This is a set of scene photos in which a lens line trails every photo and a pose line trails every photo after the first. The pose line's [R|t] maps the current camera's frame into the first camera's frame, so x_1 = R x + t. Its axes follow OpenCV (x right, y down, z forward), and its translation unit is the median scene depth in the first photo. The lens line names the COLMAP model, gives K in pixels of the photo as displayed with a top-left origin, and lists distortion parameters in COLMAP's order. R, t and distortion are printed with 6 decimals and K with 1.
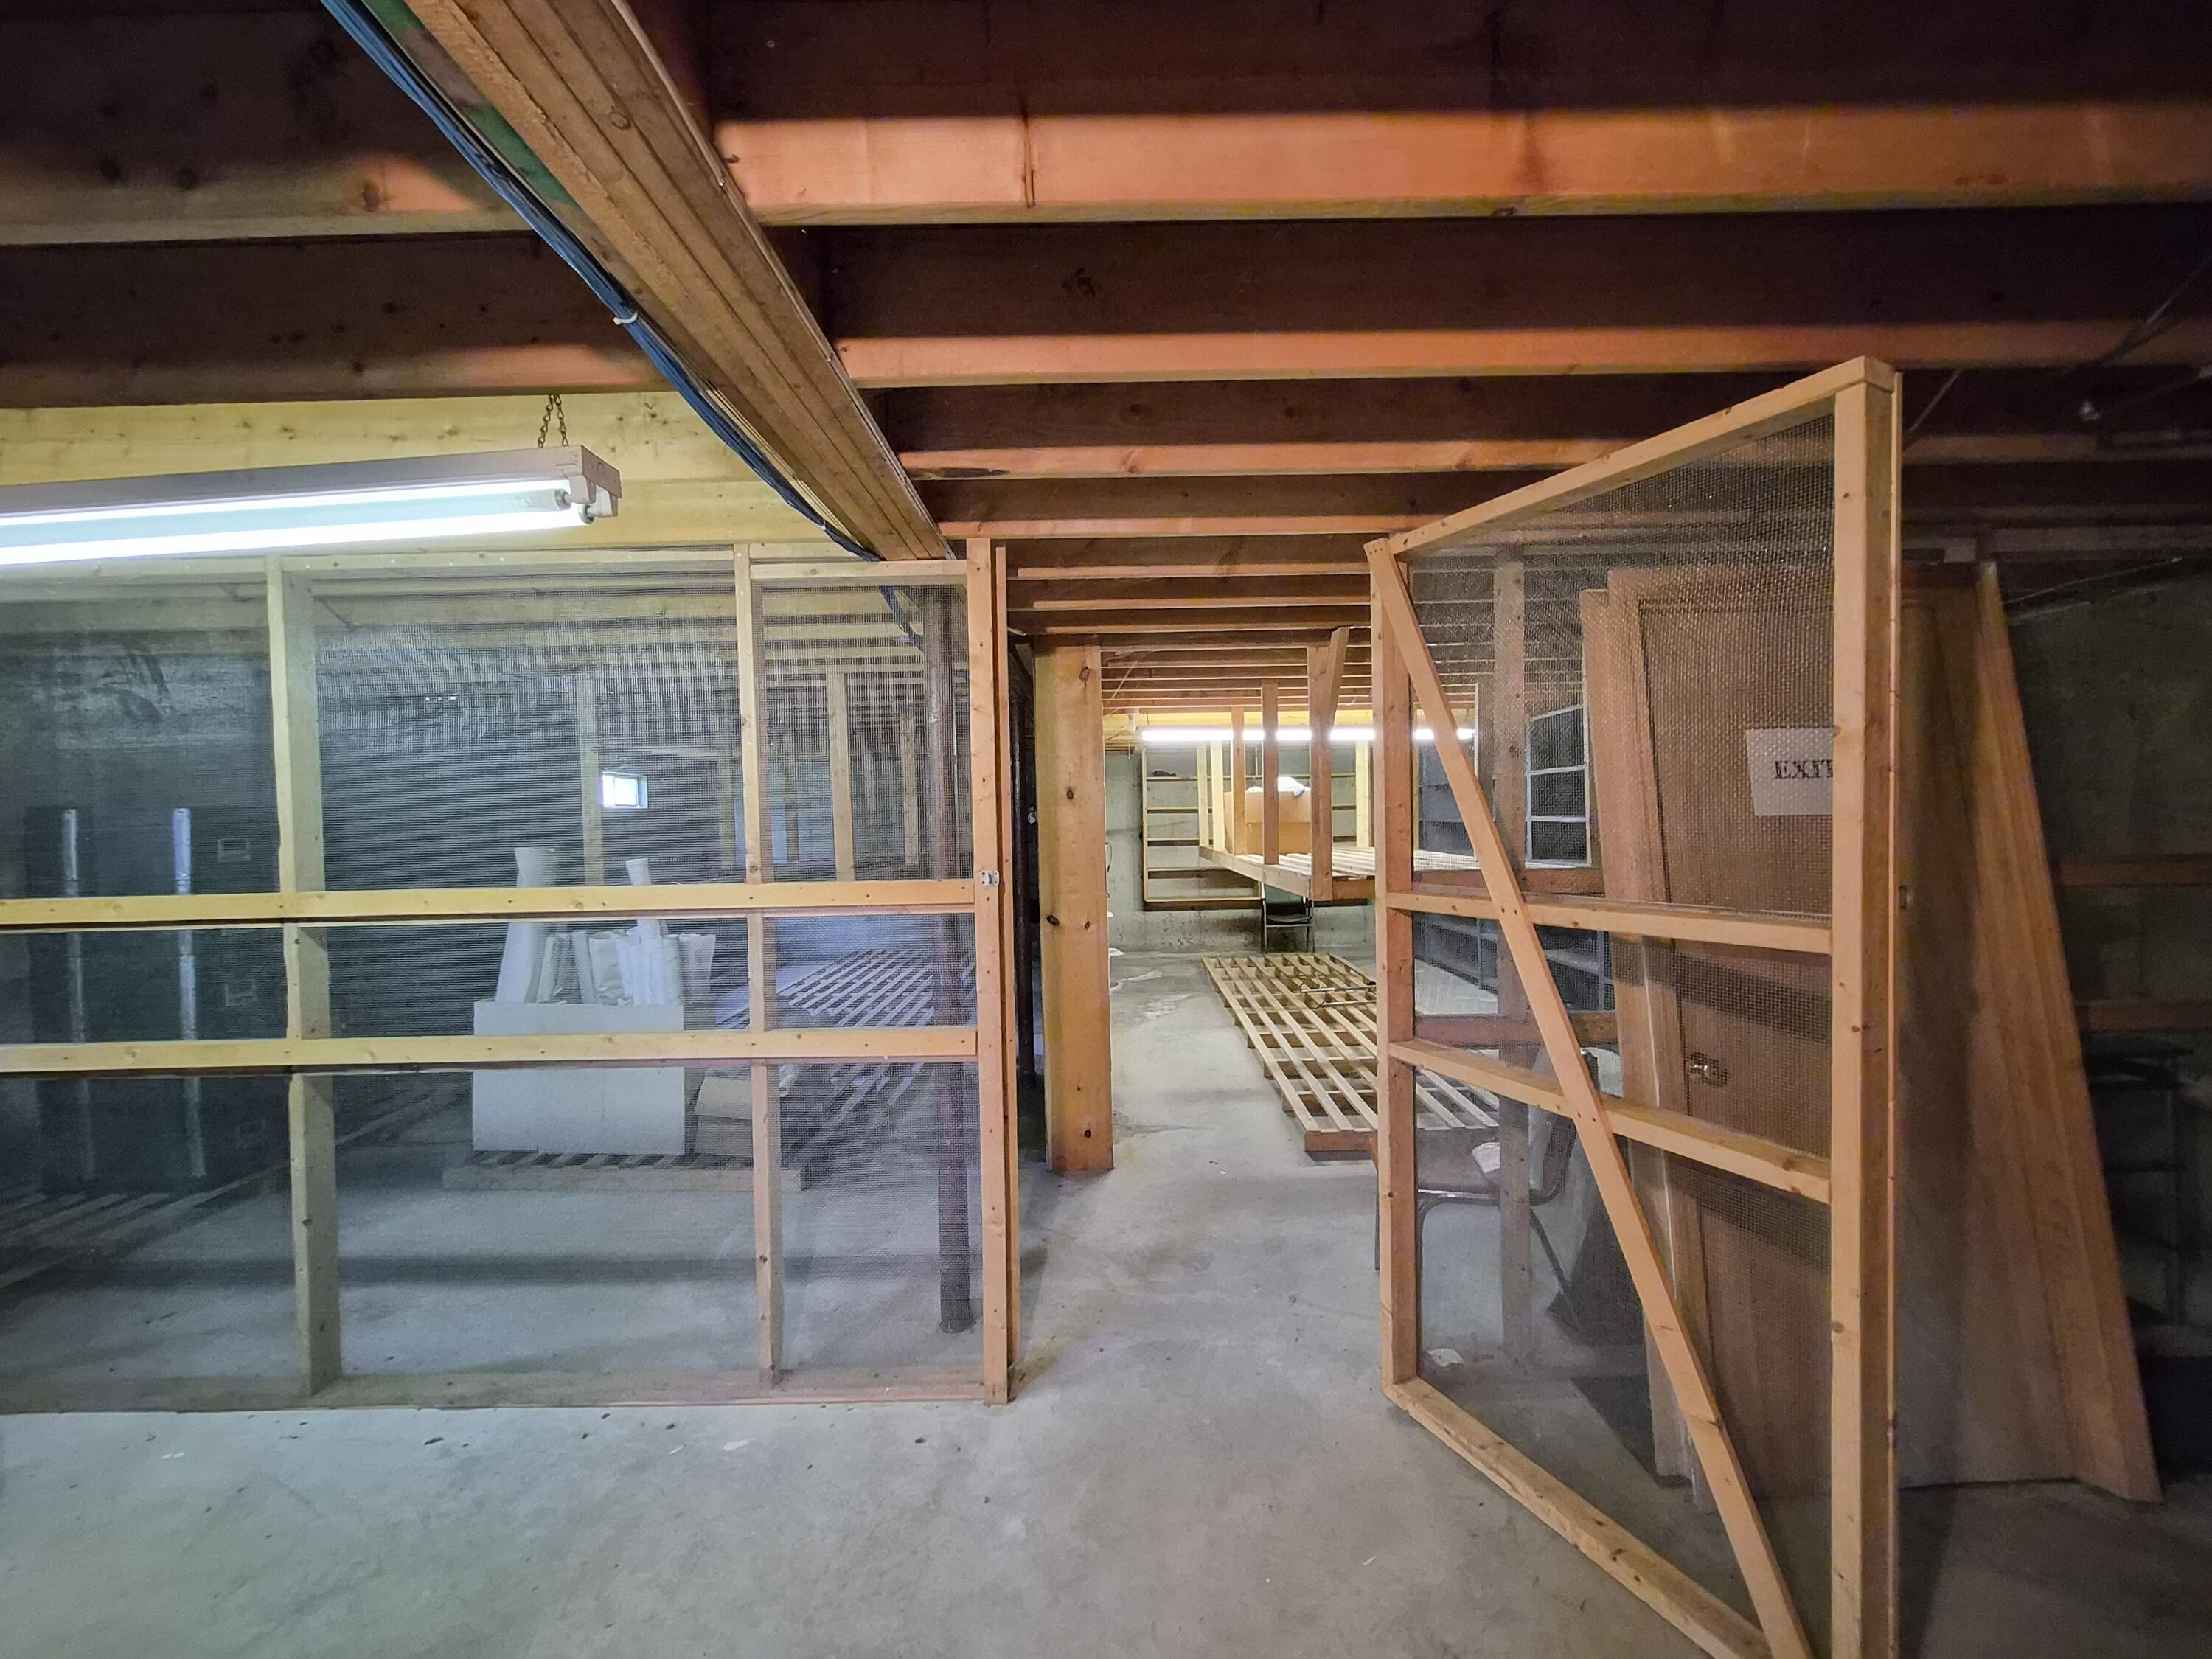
lens RADIAL K [[889.4, 0, 1106.0], [0, 889.4, 830.2], [0, 0, 1]] dist [-0.001759, -0.000132]
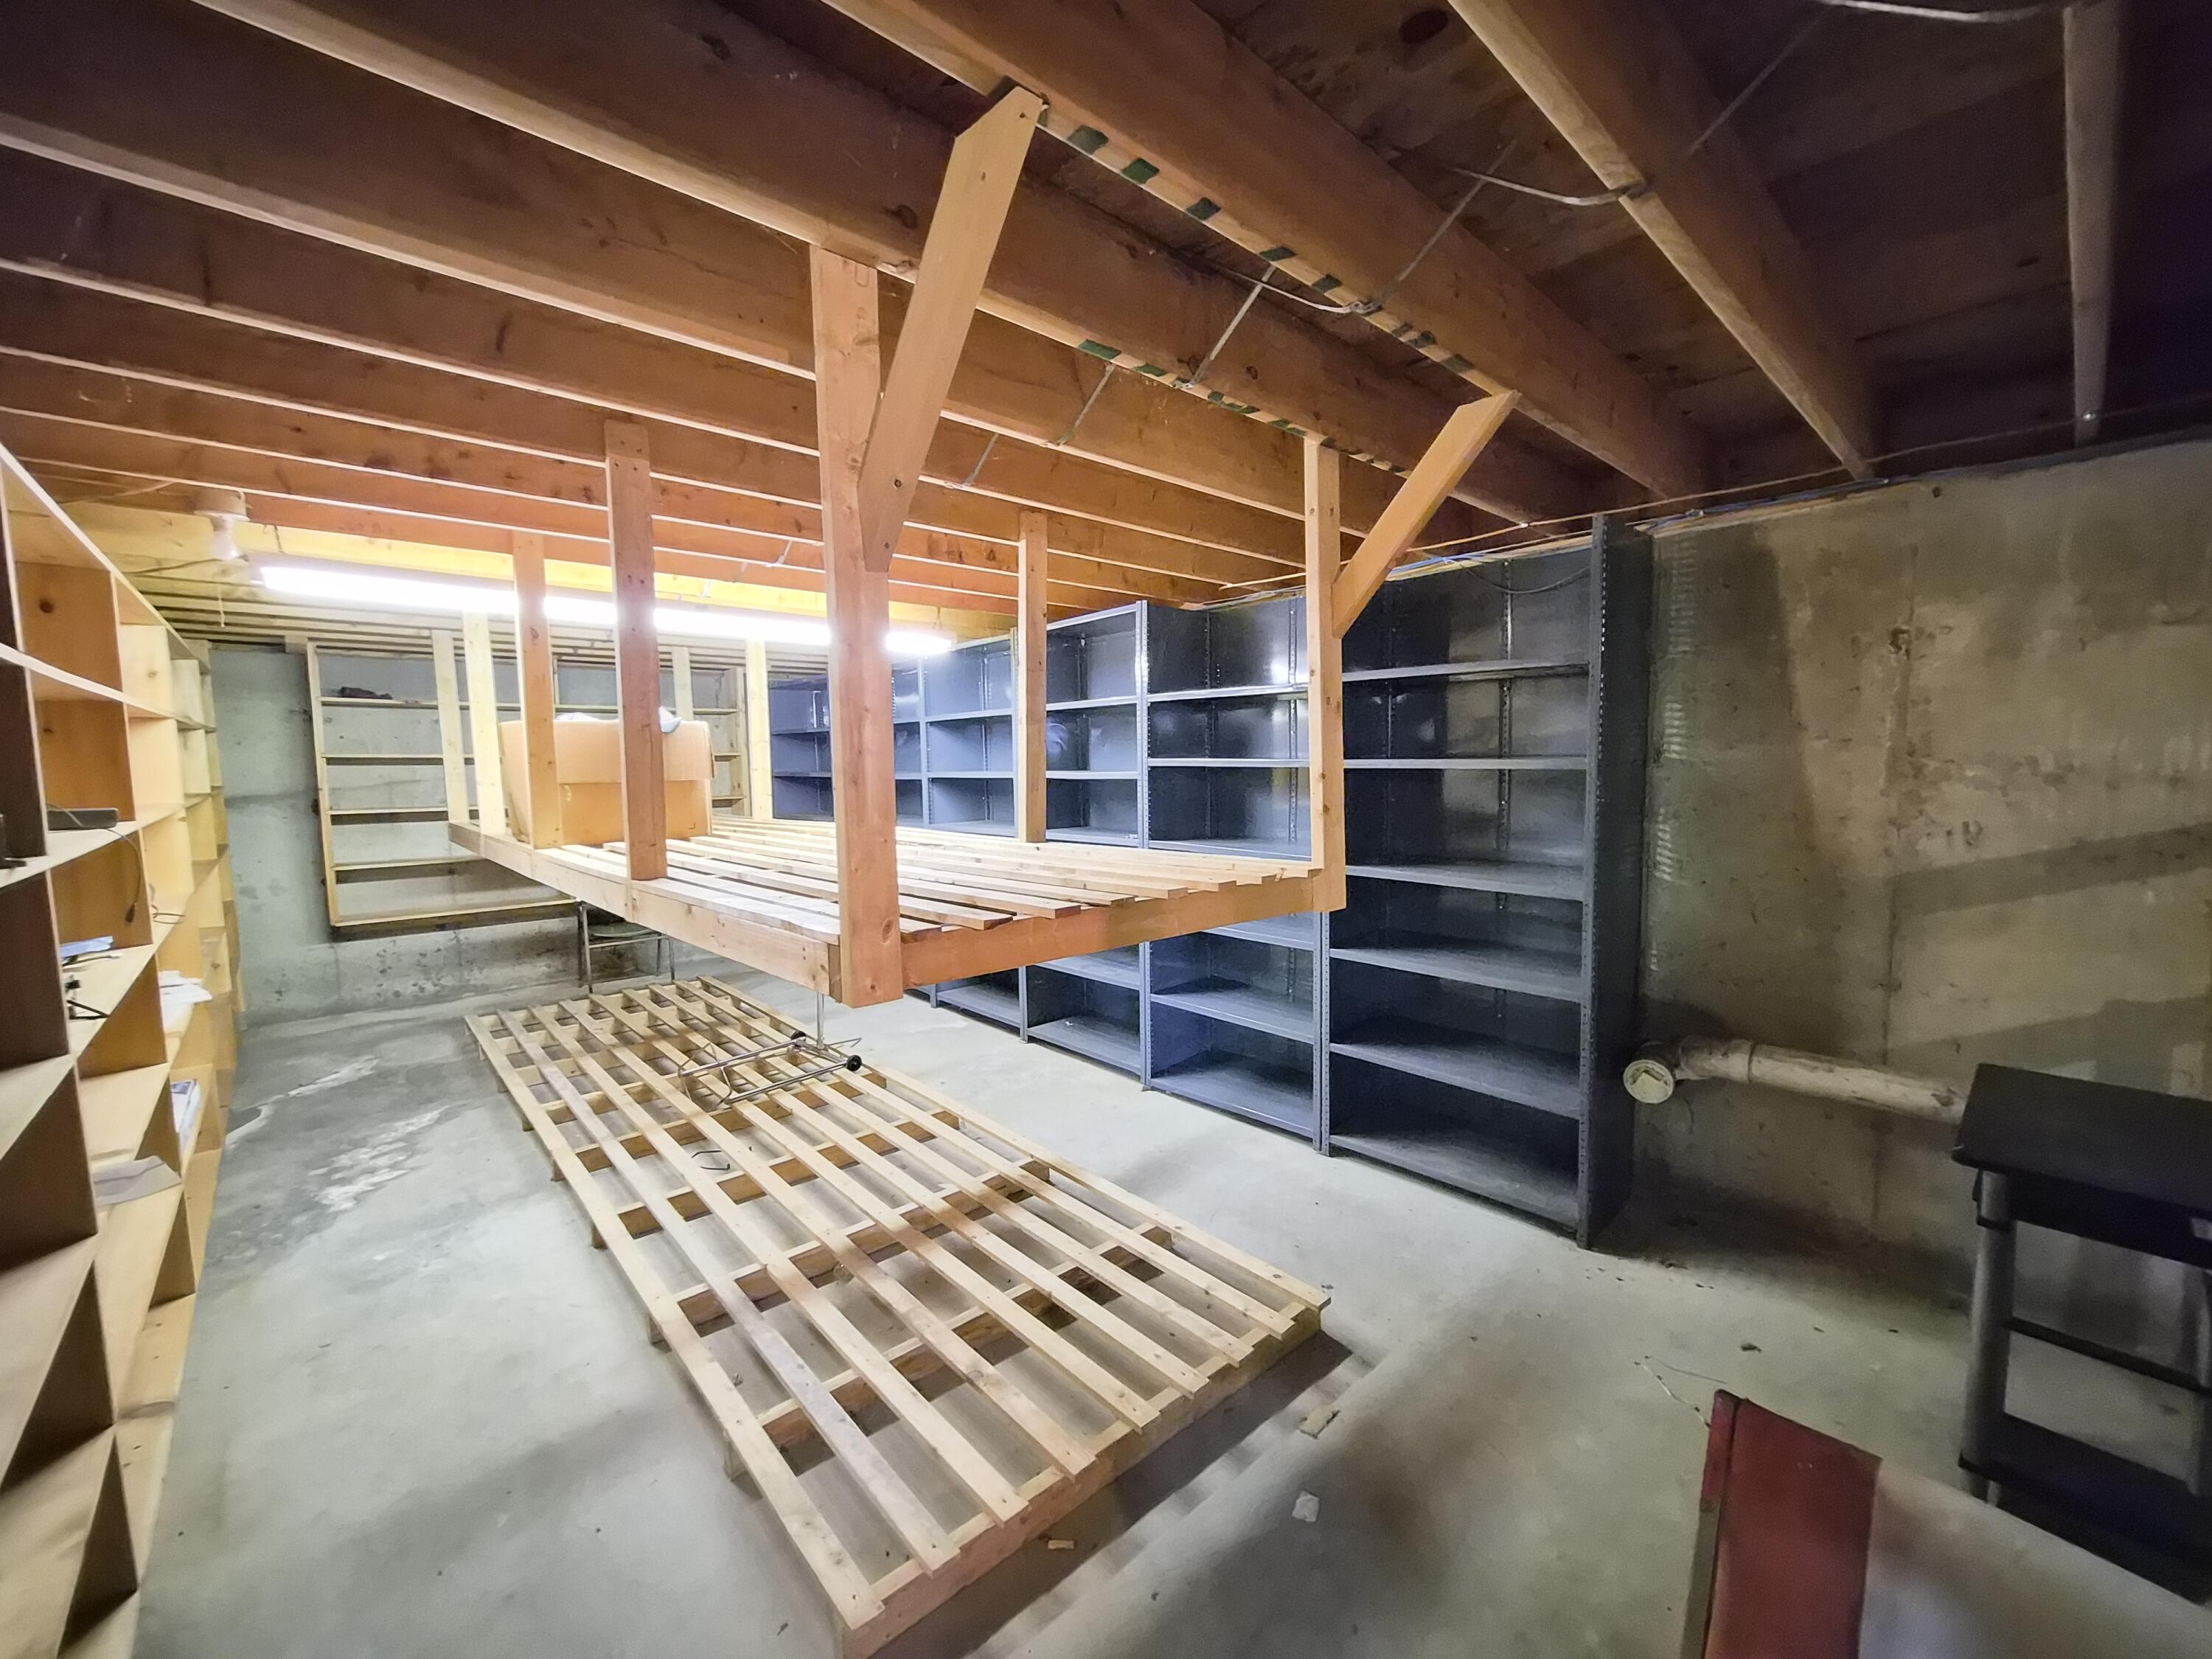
lens RADIAL K [[889.4, 0, 1112.1], [0, 889.4, 833.1], [0, 0, 1]] dist [-0.001759, -0.000132]
pose [[0.736322, -0.044313, 0.675179, 0.035517], [0.009245, 0.998419, 0.055446, -0.003486], [-0.676568, -0.034584, 0.735567, 0.314965]]
